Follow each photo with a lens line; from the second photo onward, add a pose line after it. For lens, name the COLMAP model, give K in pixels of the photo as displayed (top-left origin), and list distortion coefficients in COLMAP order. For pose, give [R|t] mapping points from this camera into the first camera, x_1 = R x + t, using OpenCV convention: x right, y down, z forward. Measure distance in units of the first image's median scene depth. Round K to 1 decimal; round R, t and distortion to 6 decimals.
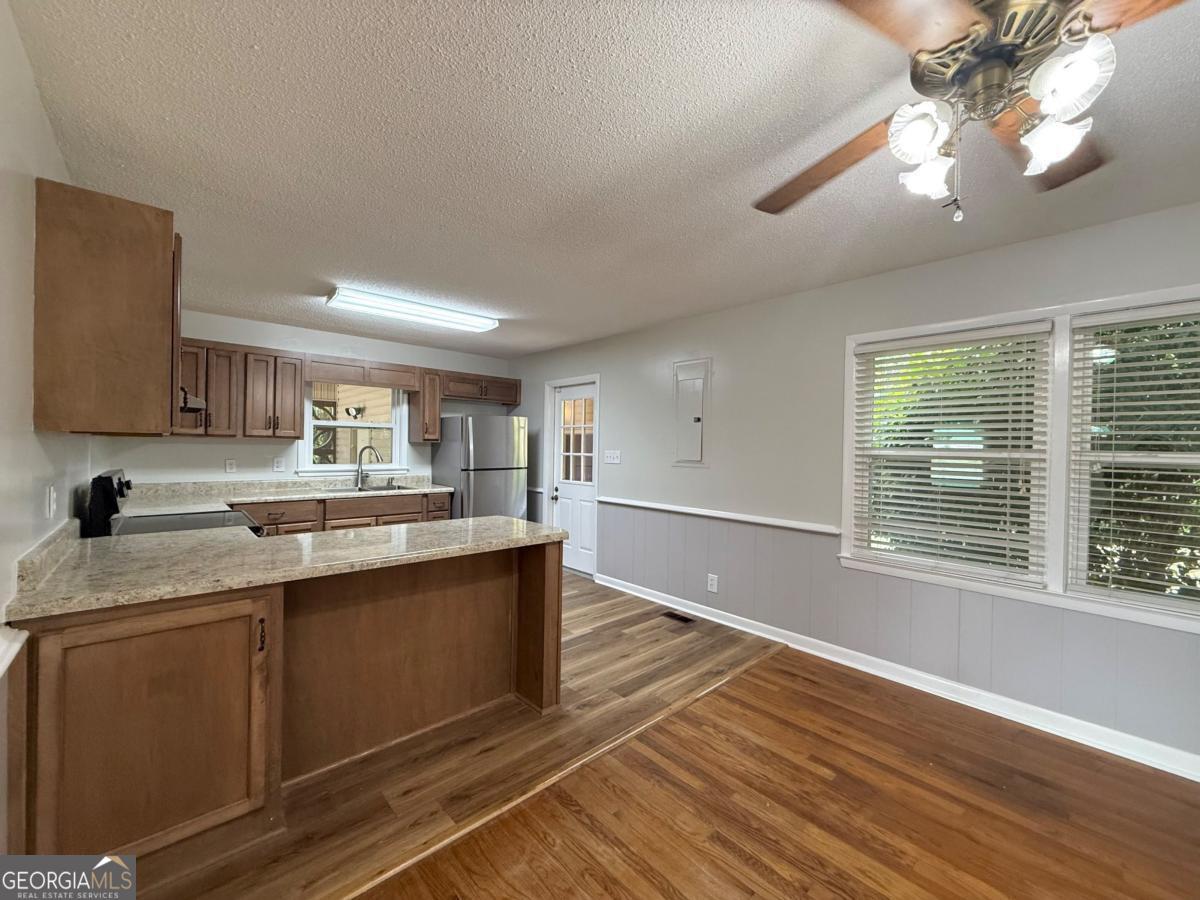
lens RADIAL K [[476.5, 0, 595.7], [0, 476.5, 449.4], [0, 0, 1]] dist [0.000693, -0.000052]
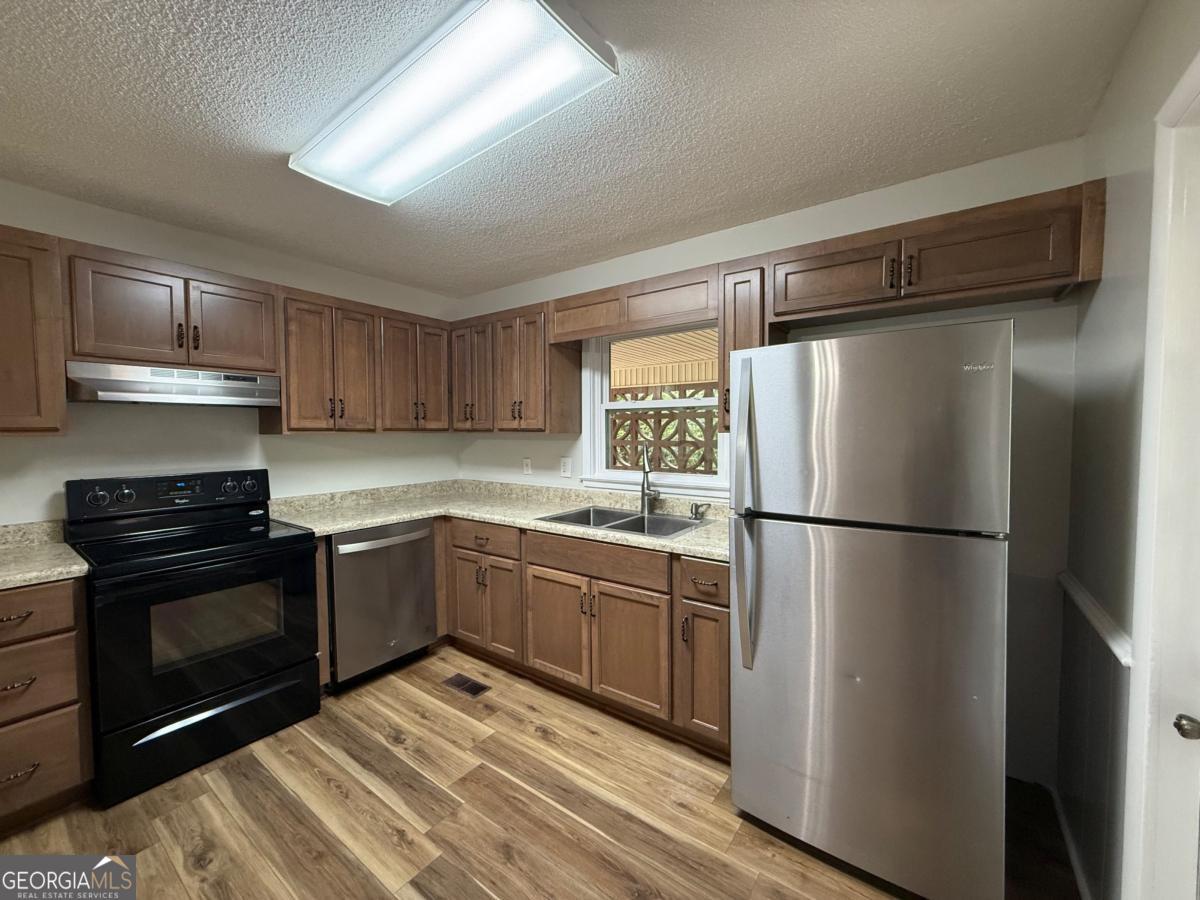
lens RADIAL K [[476.5, 0, 595.7], [0, 476.5, 449.4], [0, 0, 1]] dist [0.000693, -0.000052]
pose [[0.198373, 0.022719, -0.979863, 0.058026], [0.001844, 0.999721, 0.023553, -0.013911], [0.980125, -0.006479, 0.198276, 0.997709]]
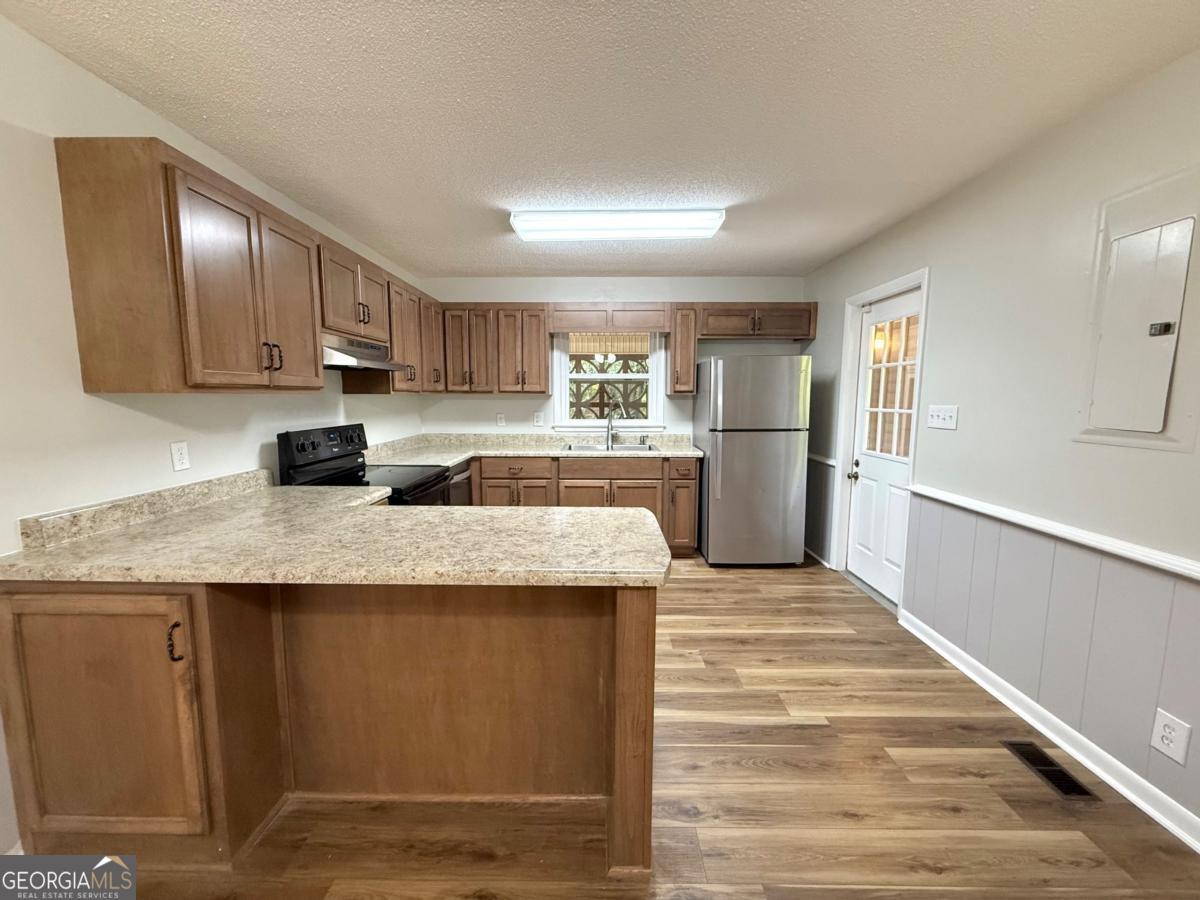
lens RADIAL K [[482.6, 0, 596.3], [0, 482.6, 450.1], [0, 0, 1]] dist [0.001064, 0.000047]
pose [[0.732519, 0.062977, -0.677828, 0.142556], [0.006658, 0.995001, 0.099641, -0.004832], [0.680714, -0.077502, 0.728438, 0.363274]]
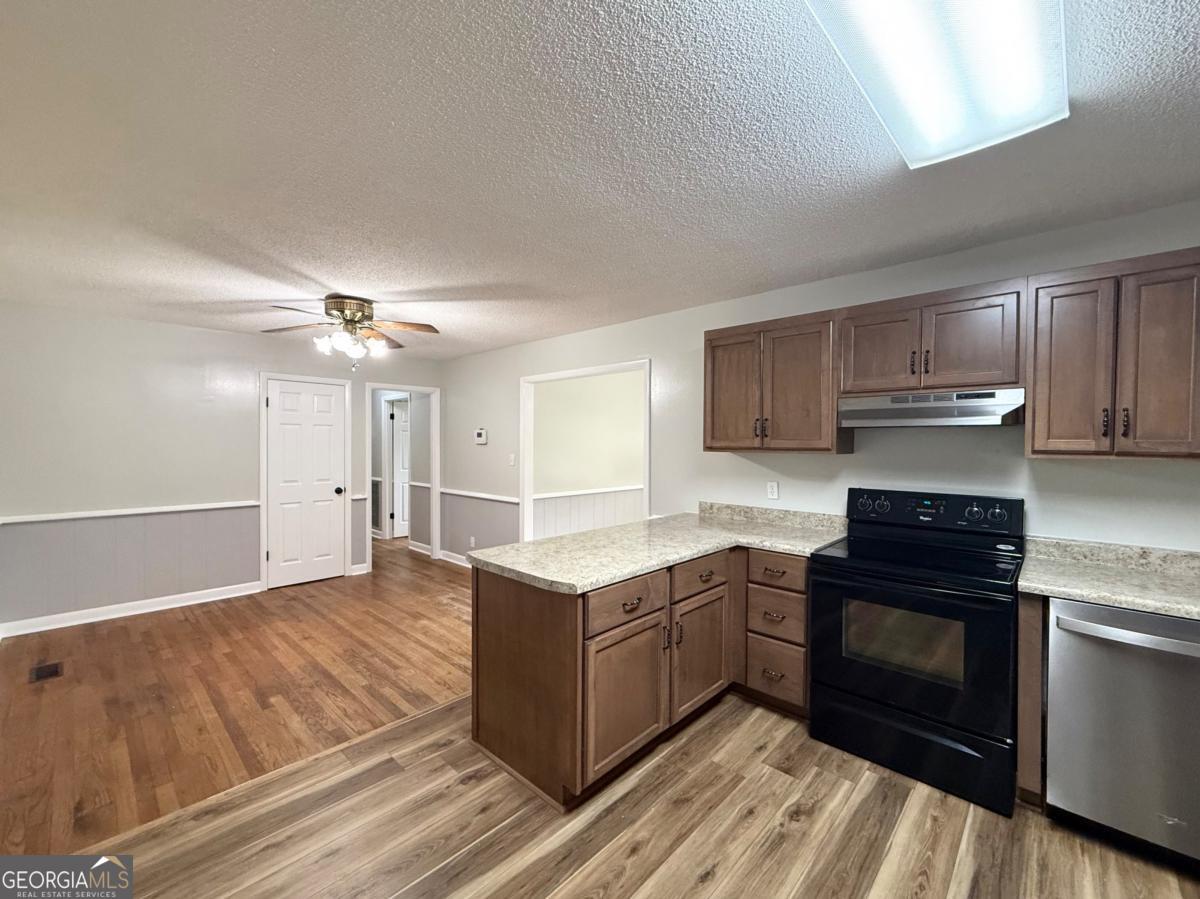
lens RADIAL K [[491.9, 0, 600.0], [0, 491.9, 449.5], [0, 0, 1]] dist [0.002271, 0.000605]
pose [[-0.996379, -0.021660, -0.082221, -0.142567], [-0.023104, 0.999594, 0.016652, -0.027244], [0.081827, 0.018491, -0.996475, 1.211133]]
